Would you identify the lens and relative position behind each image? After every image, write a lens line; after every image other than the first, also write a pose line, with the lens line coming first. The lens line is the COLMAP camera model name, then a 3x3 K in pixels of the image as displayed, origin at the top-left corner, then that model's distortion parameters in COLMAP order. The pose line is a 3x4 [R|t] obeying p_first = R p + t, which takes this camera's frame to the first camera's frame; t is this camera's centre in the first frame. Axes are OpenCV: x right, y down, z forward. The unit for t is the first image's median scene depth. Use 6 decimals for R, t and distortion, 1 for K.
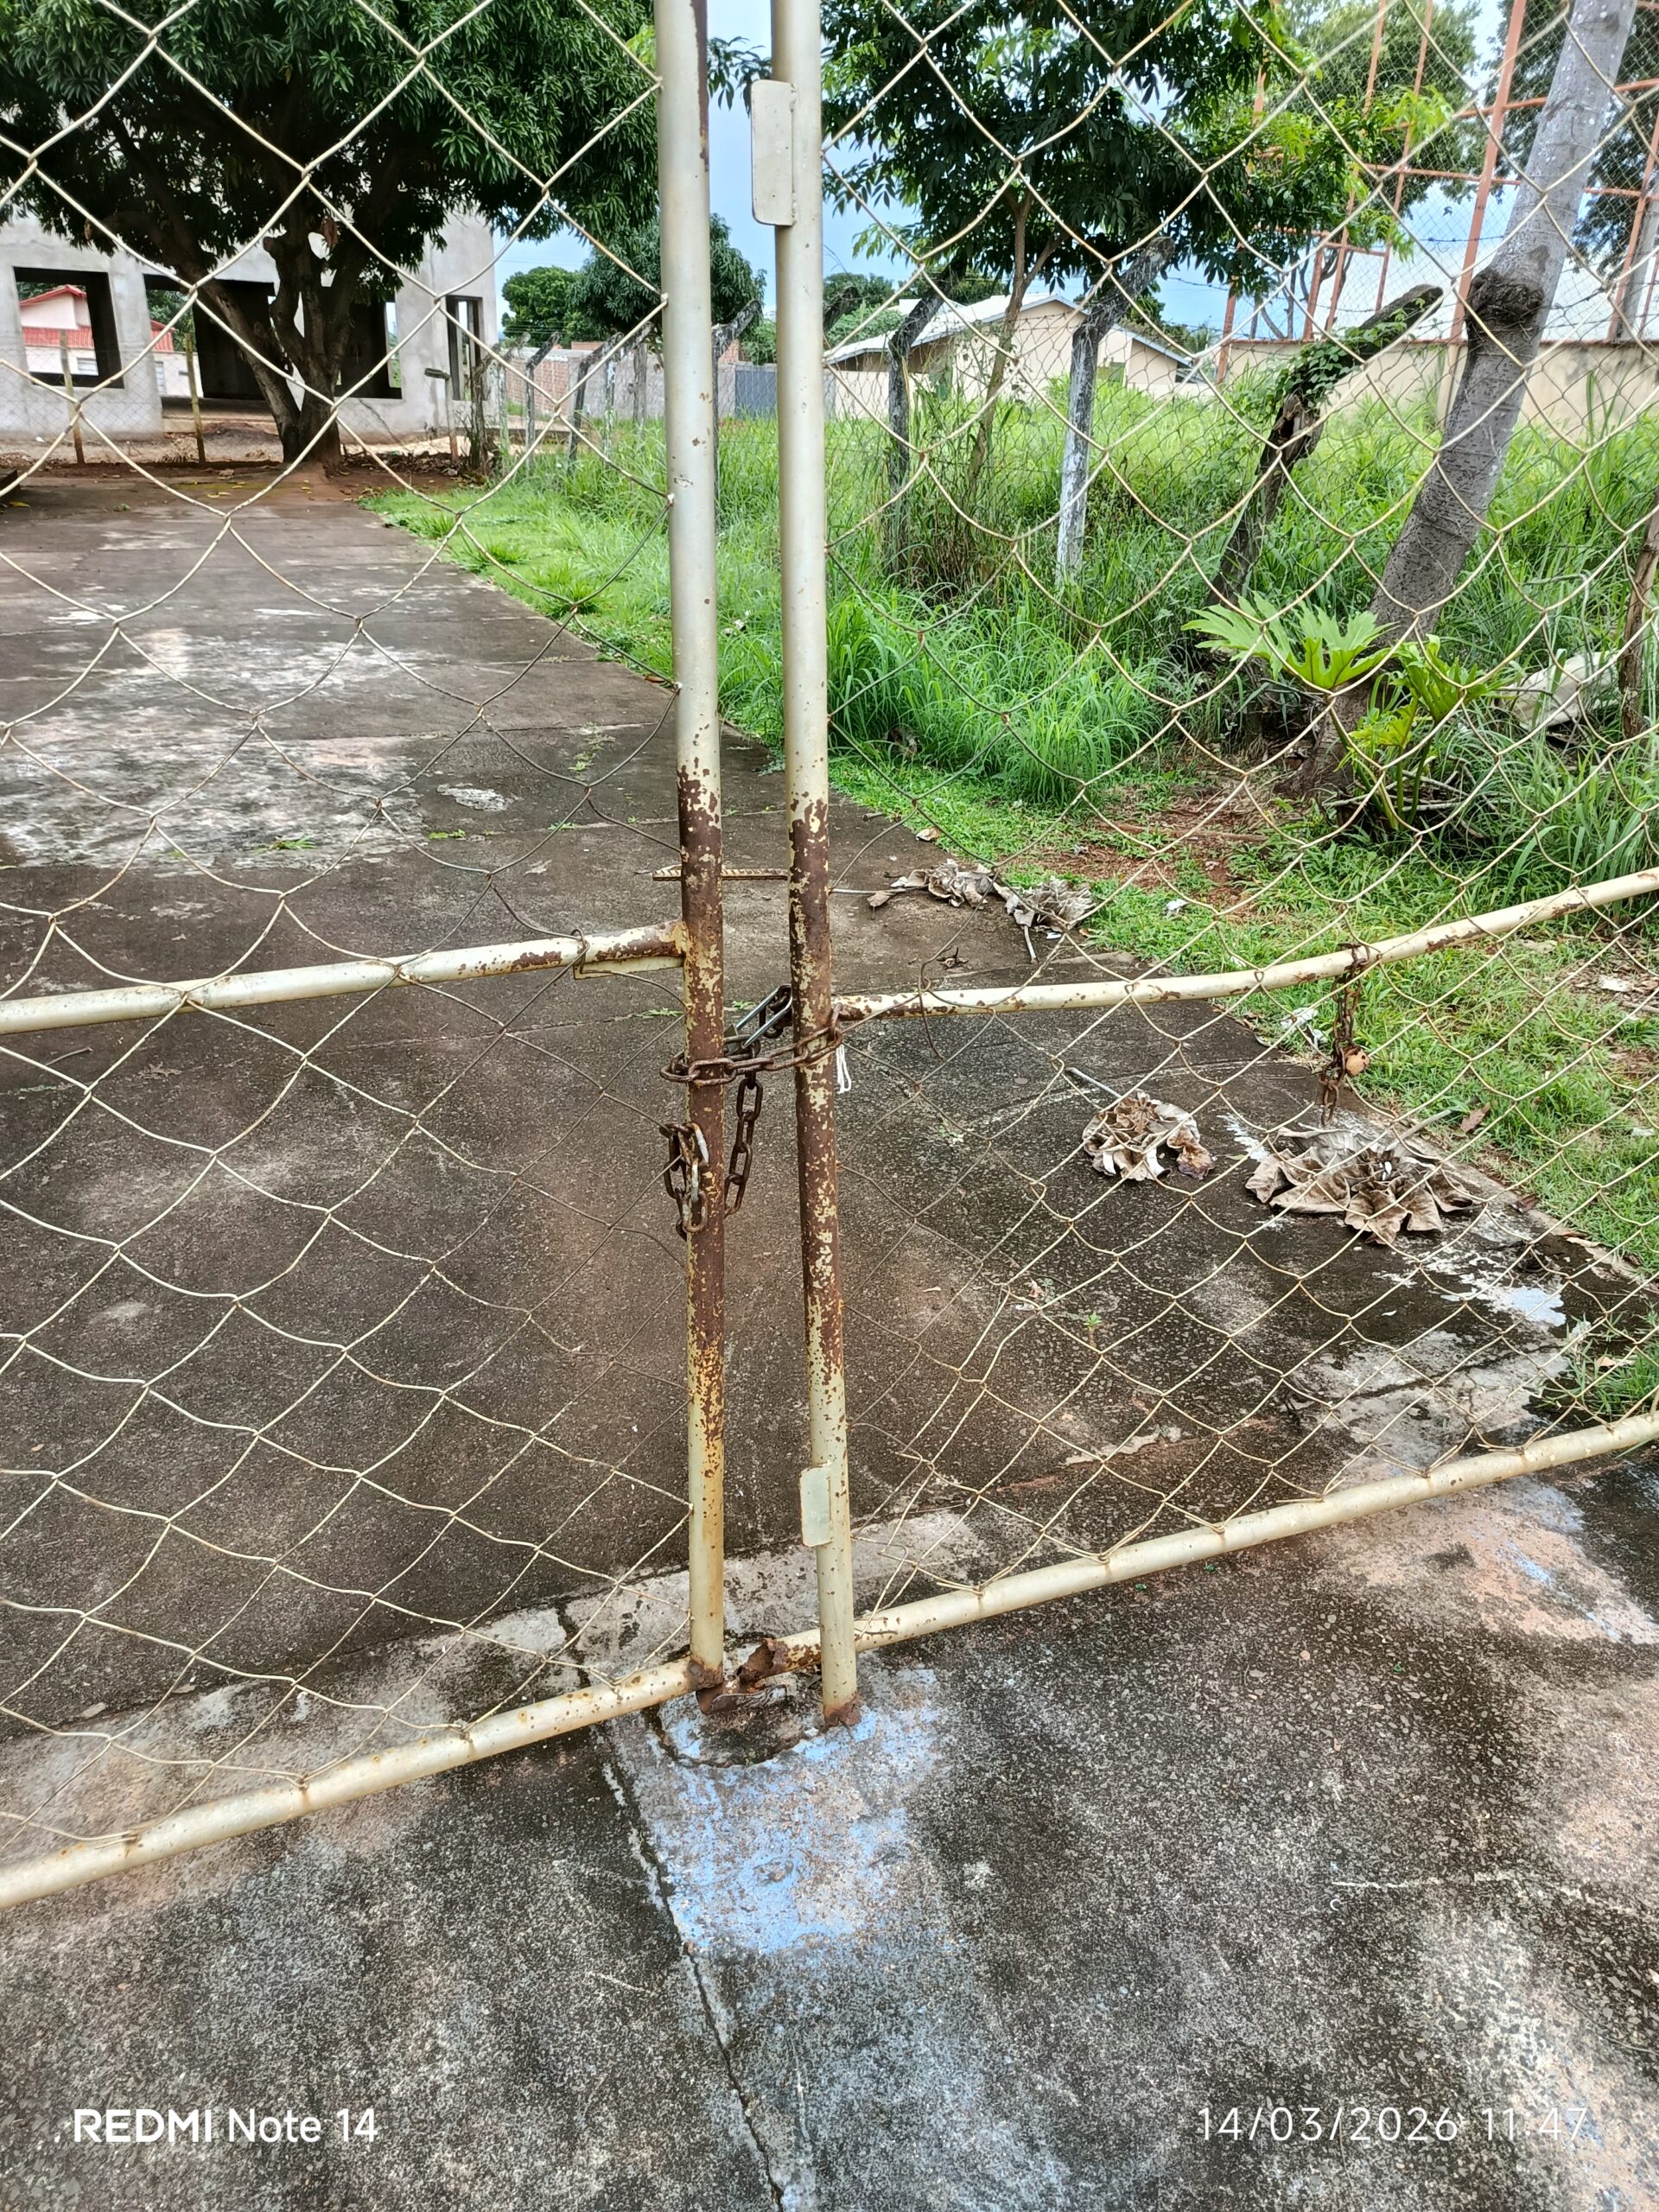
lens RADIAL K [[1546.7, 0, 829.5], [0, 1546.7, 1106.0], [0, 0, 1]] dist [-0.000158, -0.000132]
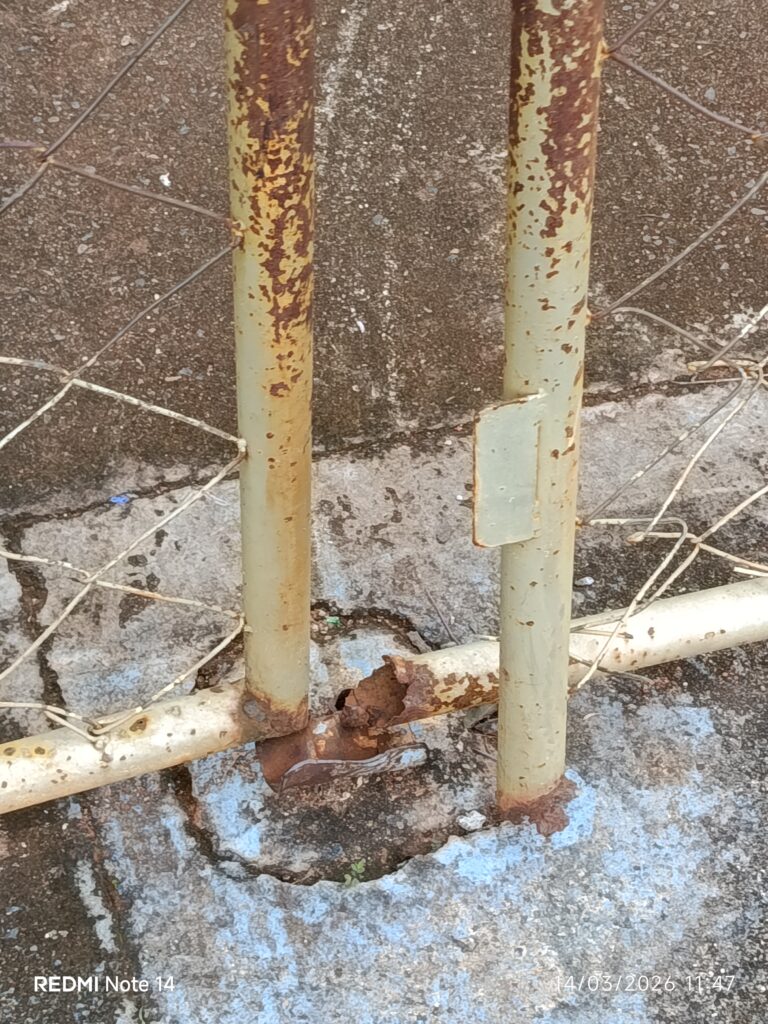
lens RADIAL K [[2119.3, 0, 407.9], [0, 2119.3, 512.2], [0, 0, 1]] dist [0.206071, 0.061219]
pose [[0.997617, 0.059325, -0.035236, -0.014223], [-0.039134, 0.907055, 0.419190, 0.003872], [0.056830, -0.416812, 0.907214, 0.384091]]
